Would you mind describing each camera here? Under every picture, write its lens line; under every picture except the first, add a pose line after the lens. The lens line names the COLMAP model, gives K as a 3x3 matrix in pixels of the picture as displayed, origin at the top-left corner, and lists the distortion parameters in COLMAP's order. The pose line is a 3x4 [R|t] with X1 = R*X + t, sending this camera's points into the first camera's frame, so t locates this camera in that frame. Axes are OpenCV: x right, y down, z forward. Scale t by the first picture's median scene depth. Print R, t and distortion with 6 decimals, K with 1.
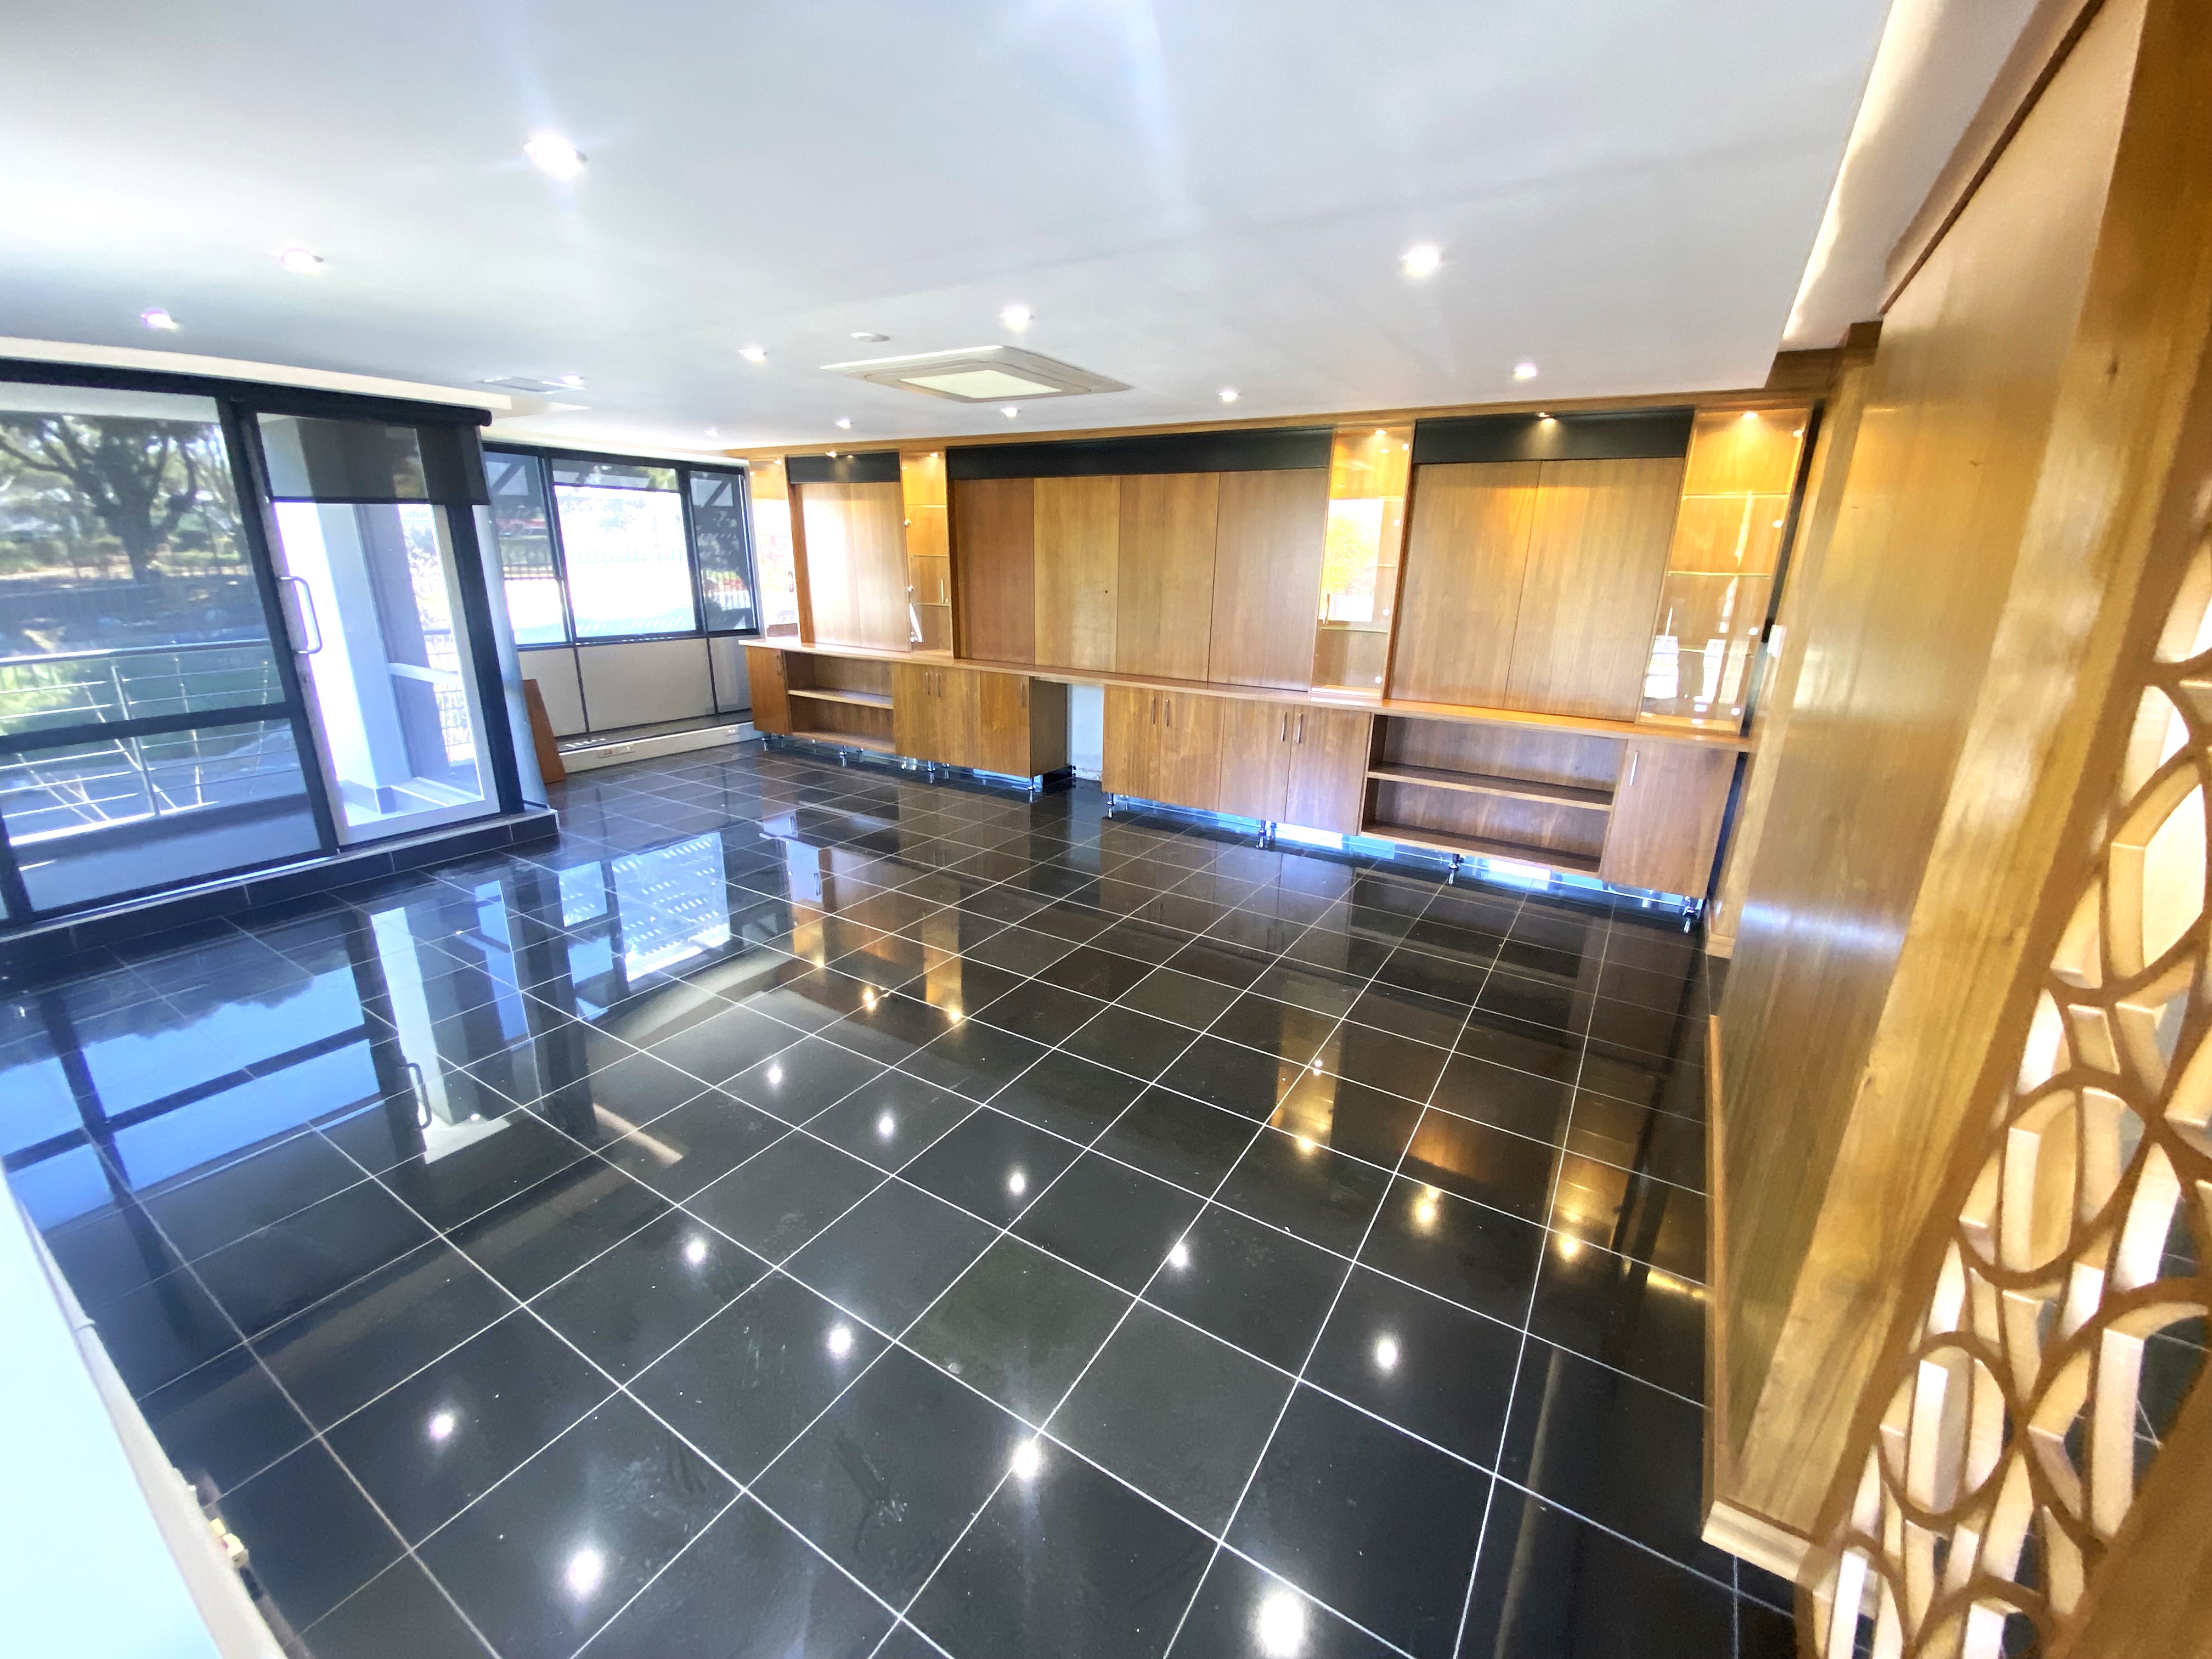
lens RADIAL K [[900.7, 0, 1099.0], [0, 900.7, 828.2], [0, 0, 1]] dist [0.021285, -0.018995]
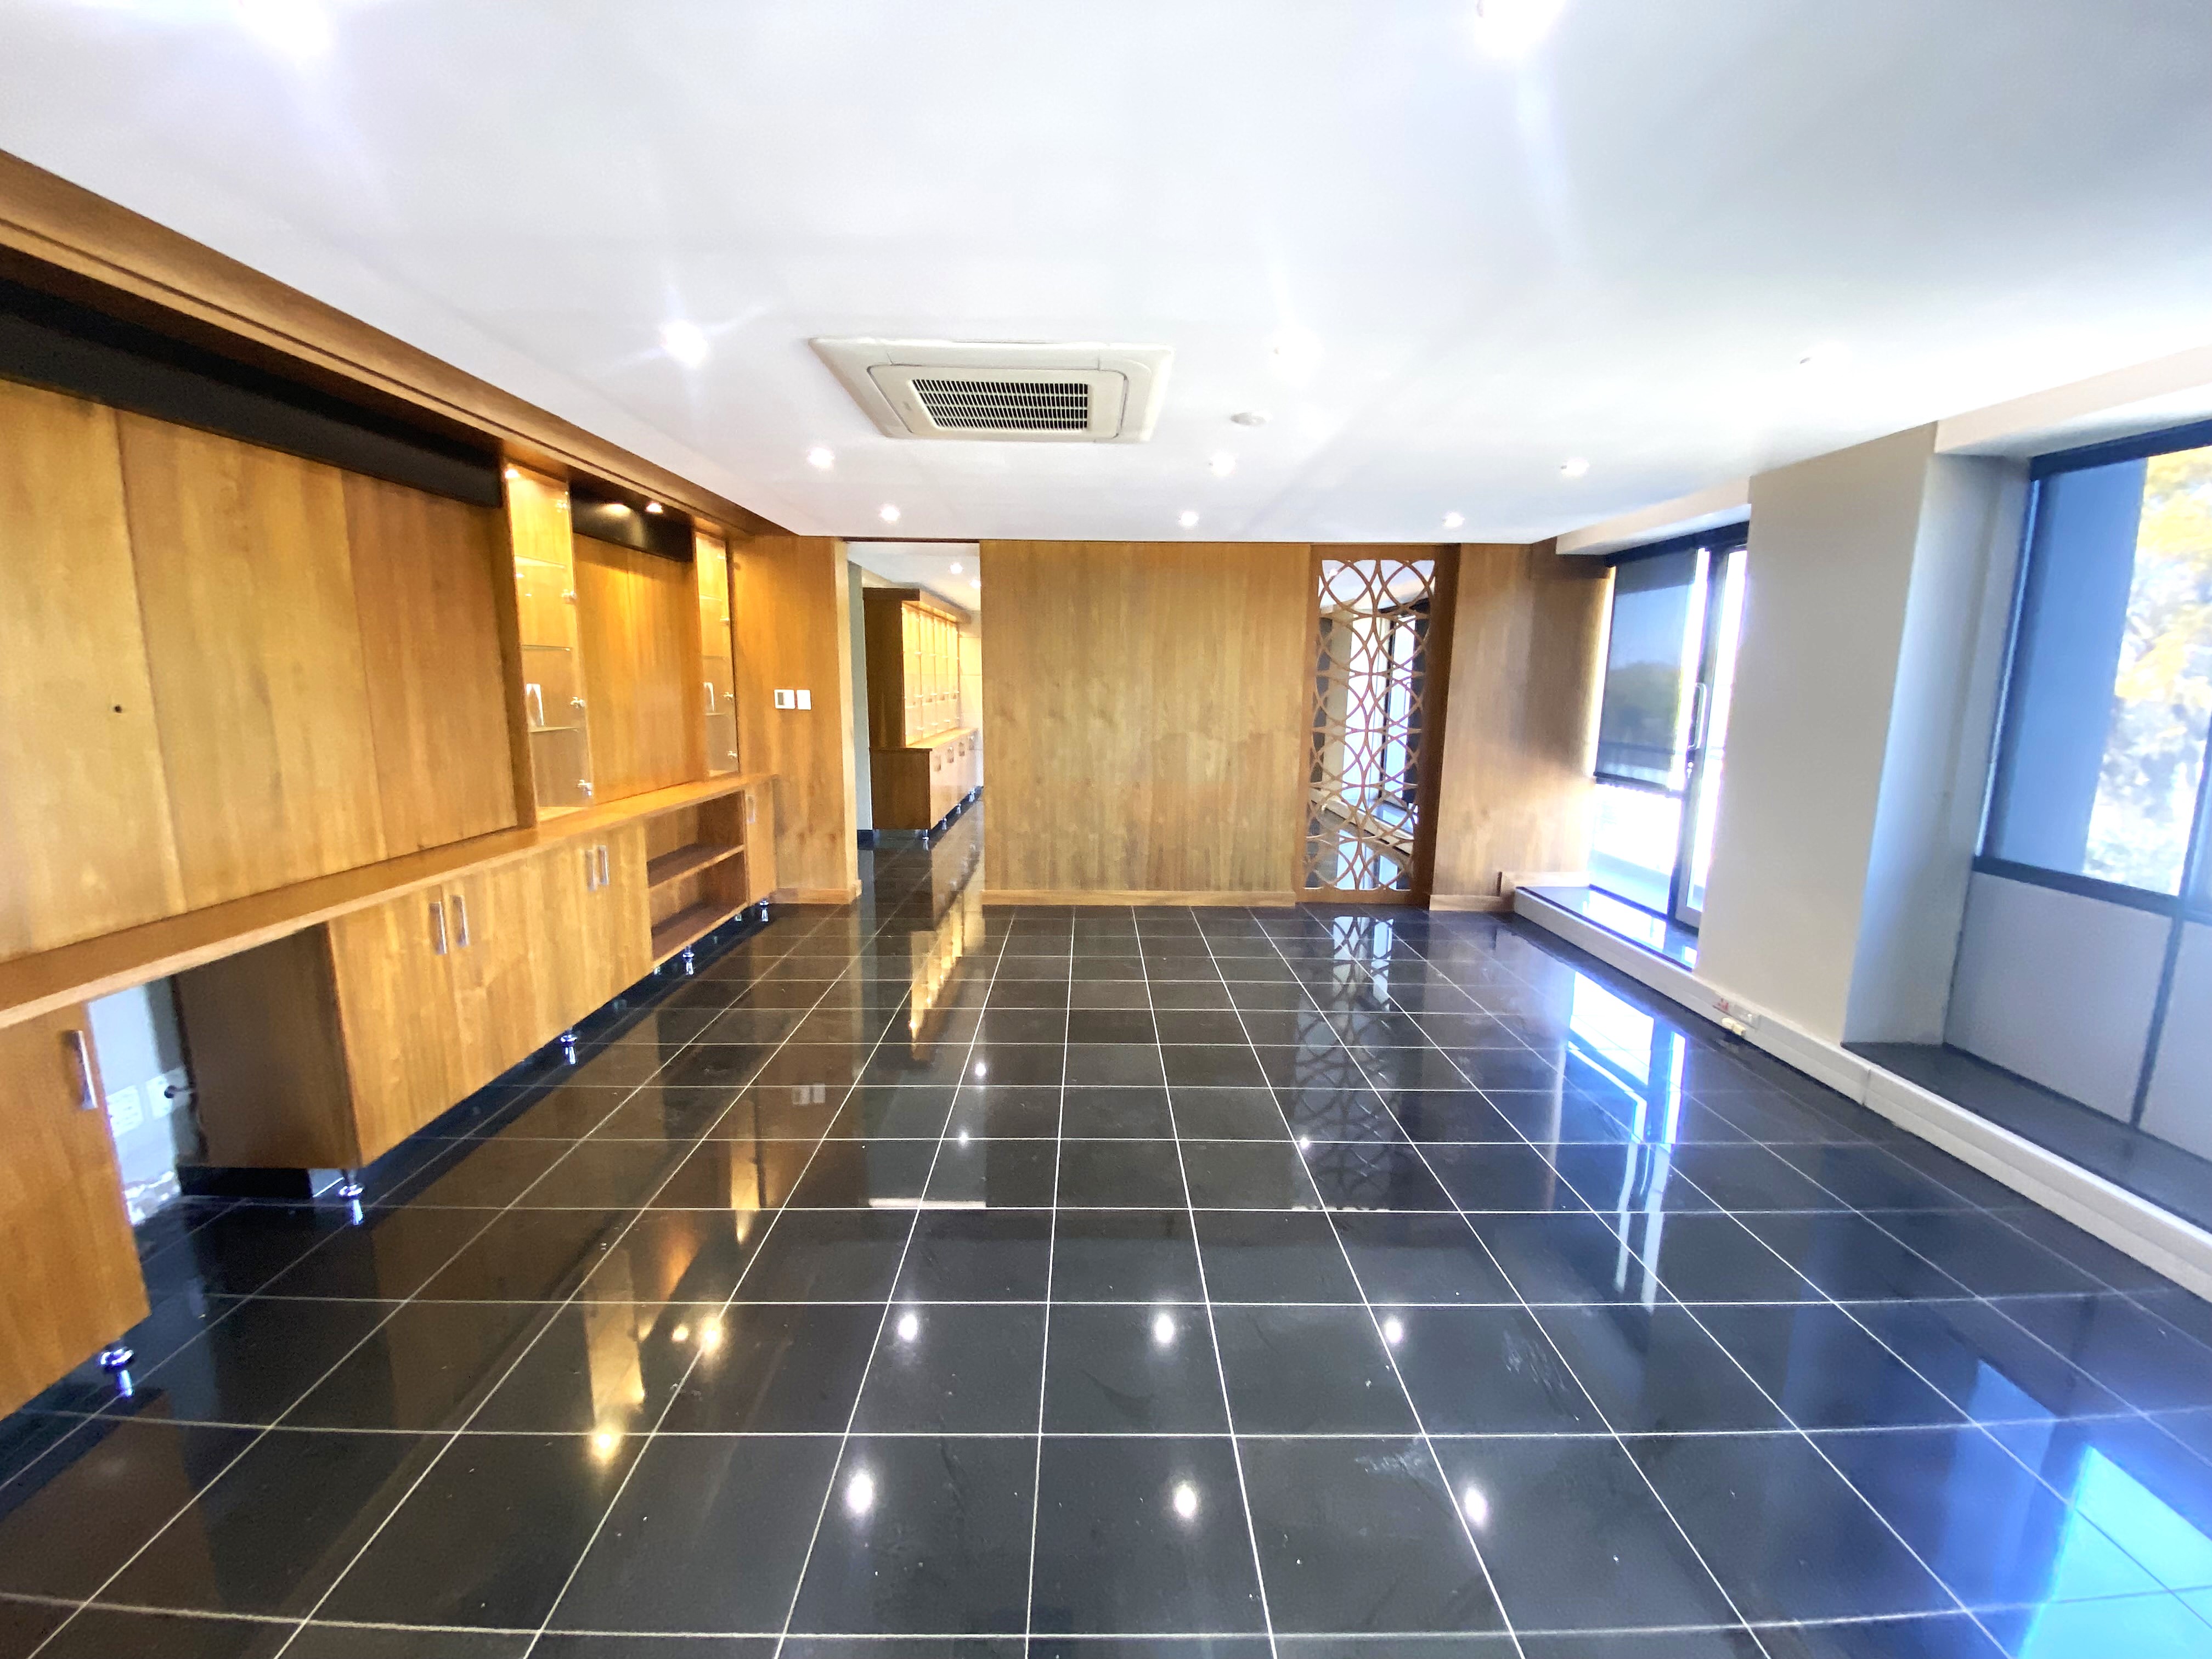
lens RADIAL K [[900.7, 0, 1099.0], [0, 900.7, 828.2], [0, 0, 1]] dist [0.021285, -0.018995]
pose [[-0.559187, -0.155321, 0.814362, -0.541064], [0.236228, 0.911721, 0.336098, -0.261694], [-0.794674, 0.380317, -0.473131, 0.922916]]
